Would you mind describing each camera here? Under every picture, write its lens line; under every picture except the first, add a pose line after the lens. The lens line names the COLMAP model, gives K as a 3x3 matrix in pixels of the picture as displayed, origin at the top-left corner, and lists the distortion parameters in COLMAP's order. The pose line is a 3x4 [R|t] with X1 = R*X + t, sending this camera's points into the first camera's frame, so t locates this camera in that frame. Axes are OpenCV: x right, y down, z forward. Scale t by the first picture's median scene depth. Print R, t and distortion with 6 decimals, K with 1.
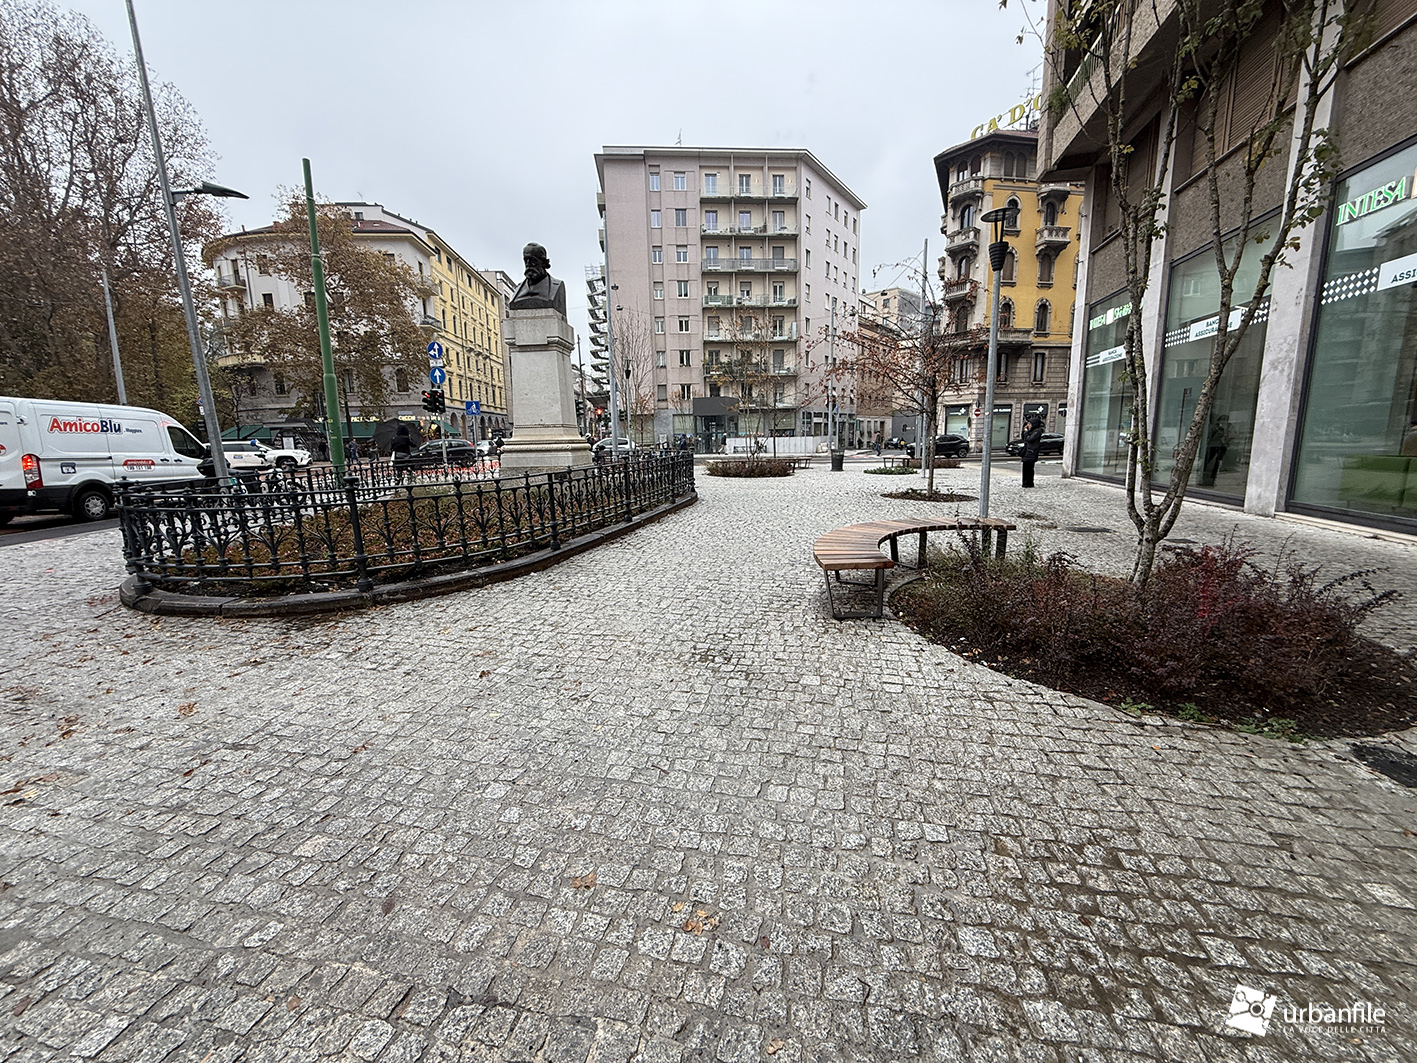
lens RADIAL K [[562.4, 0, 704.3], [0, 562.4, 527.7], [0, 0, 1]] dist [0.000399, -0.000073]
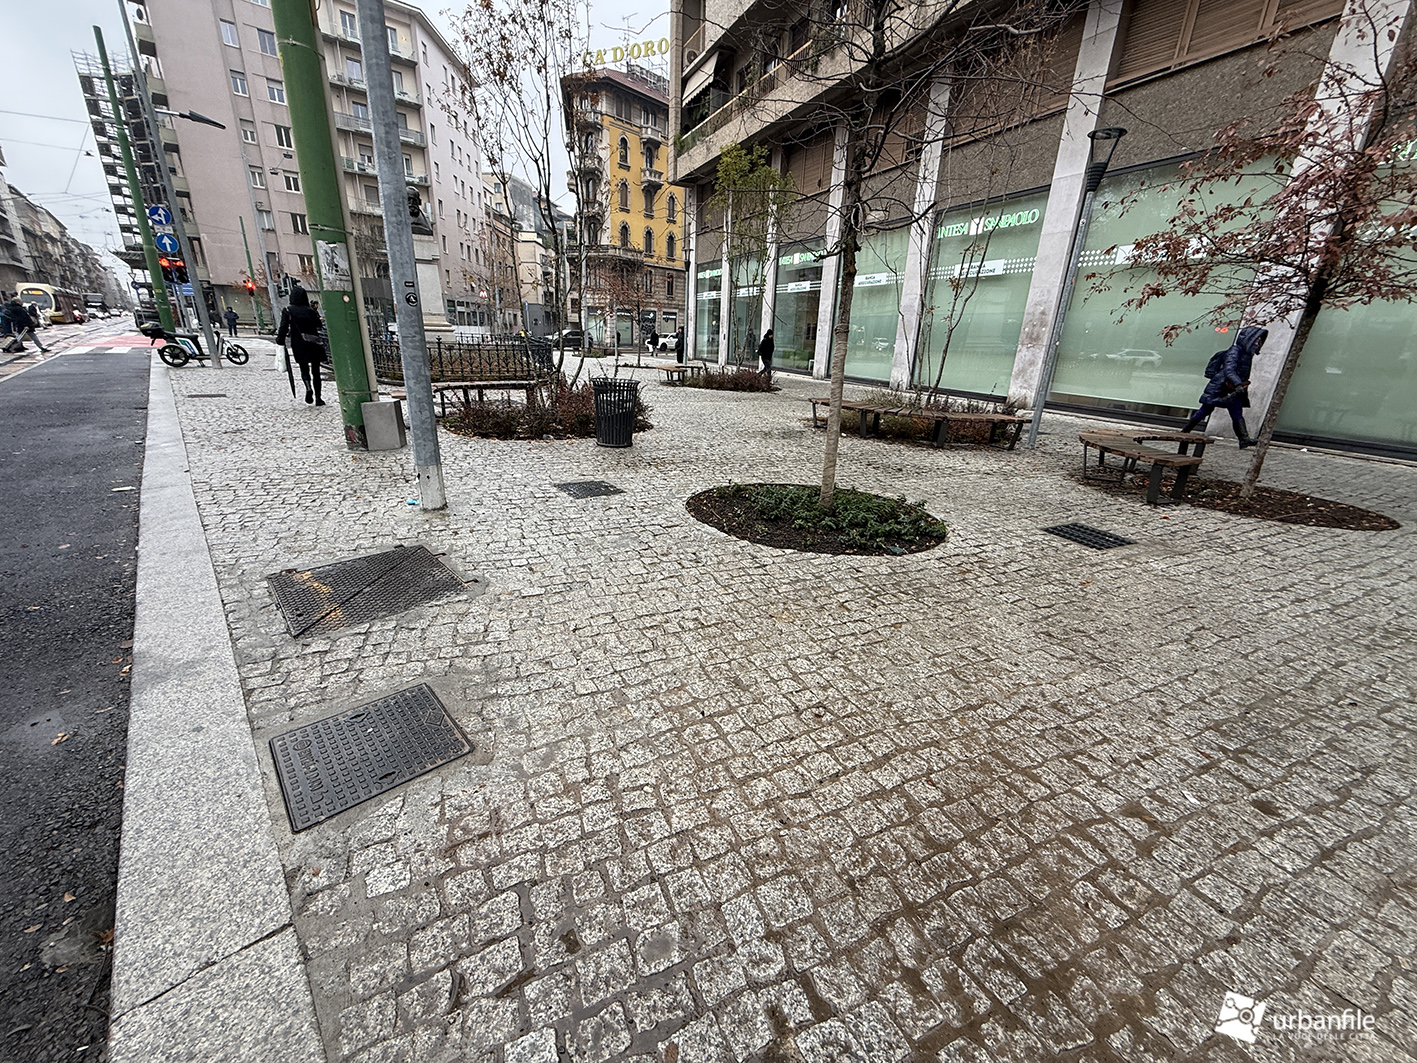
lens RADIAL K [[564.9, 0, 710.0], [0, 564.9, 529.2], [0, 0, 1]] dist [-0.001724, -0.000623]
pose [[0.786437, -0.153749, 0.598229, -0.180378], [0.044531, 0.980118, 0.193355, 0.035263], [-0.616063, -0.125422, 0.777647, -0.199173]]
